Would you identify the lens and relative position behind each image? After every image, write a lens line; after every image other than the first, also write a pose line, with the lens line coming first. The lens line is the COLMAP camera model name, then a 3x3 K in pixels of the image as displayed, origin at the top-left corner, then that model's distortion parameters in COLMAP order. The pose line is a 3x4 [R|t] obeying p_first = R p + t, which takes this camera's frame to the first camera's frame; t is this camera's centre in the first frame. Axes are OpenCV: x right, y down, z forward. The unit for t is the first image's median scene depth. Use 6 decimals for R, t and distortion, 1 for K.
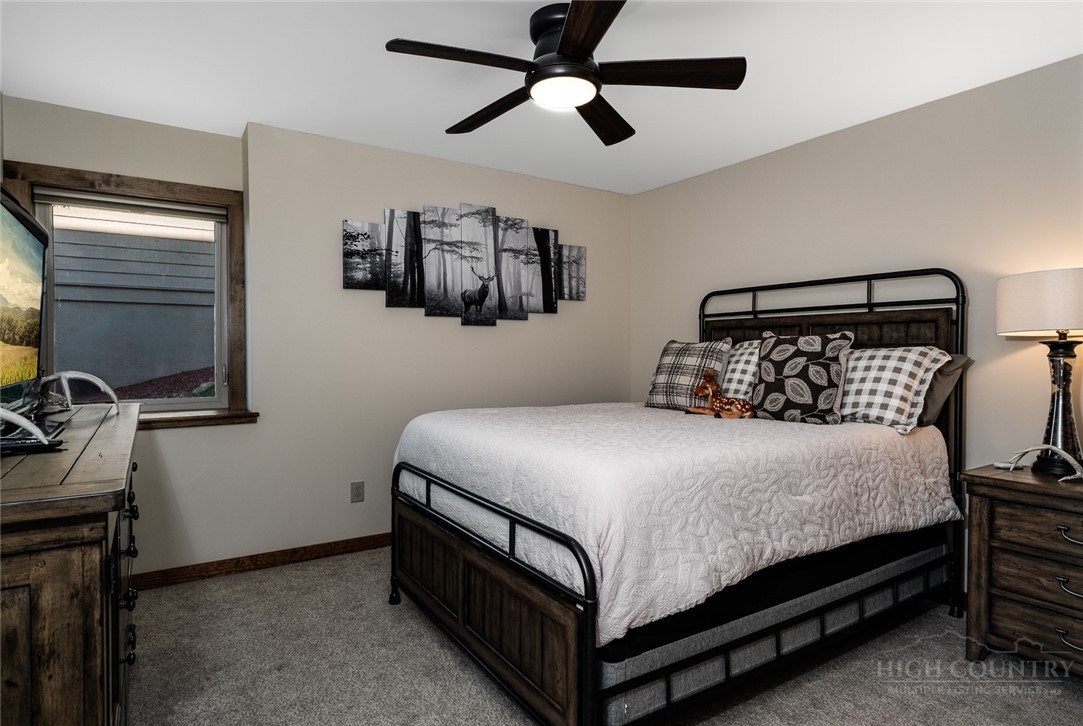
lens RADIAL K [[595.5, 0, 543.5], [0, 595.5, 356.9], [0, 0, 1]] dist [0.000465, 0.001728]
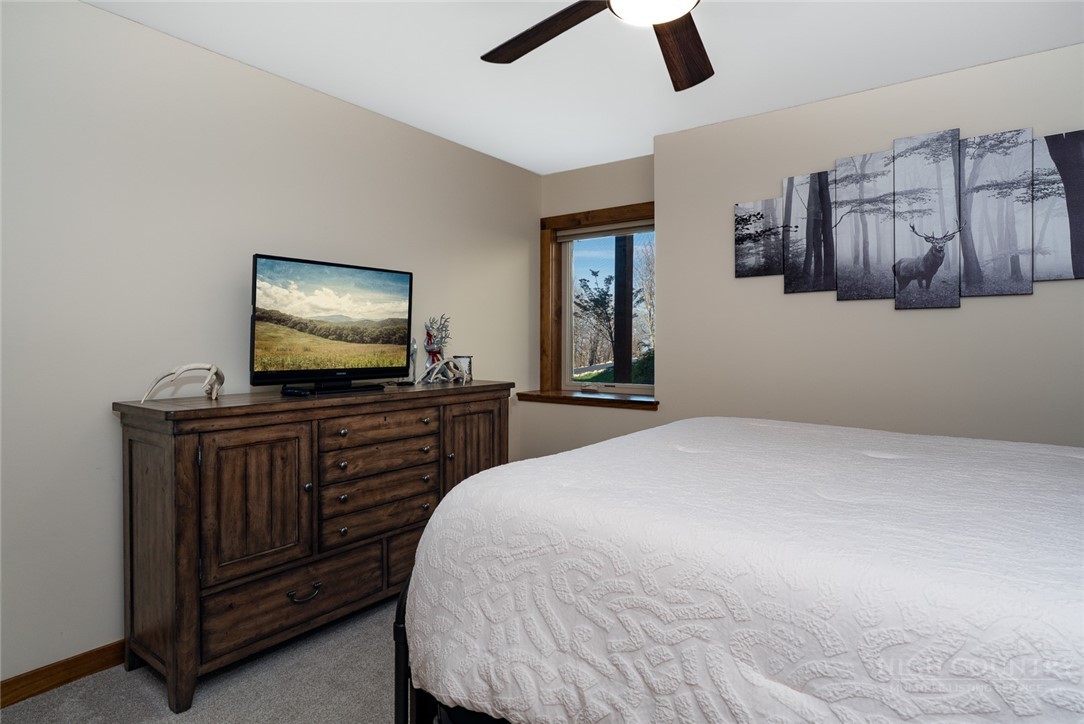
lens RADIAL K [[596.1, 0, 544.0], [0, 596.1, 355.8], [0, 0, 1]] dist [0.000465, 0.001728]
pose [[0.349077, 0.018511, -0.936911, 0.400210], [-0.016250, 0.999774, 0.013699, -0.000578], [0.936953, 0.010443, 0.349299, 0.362159]]
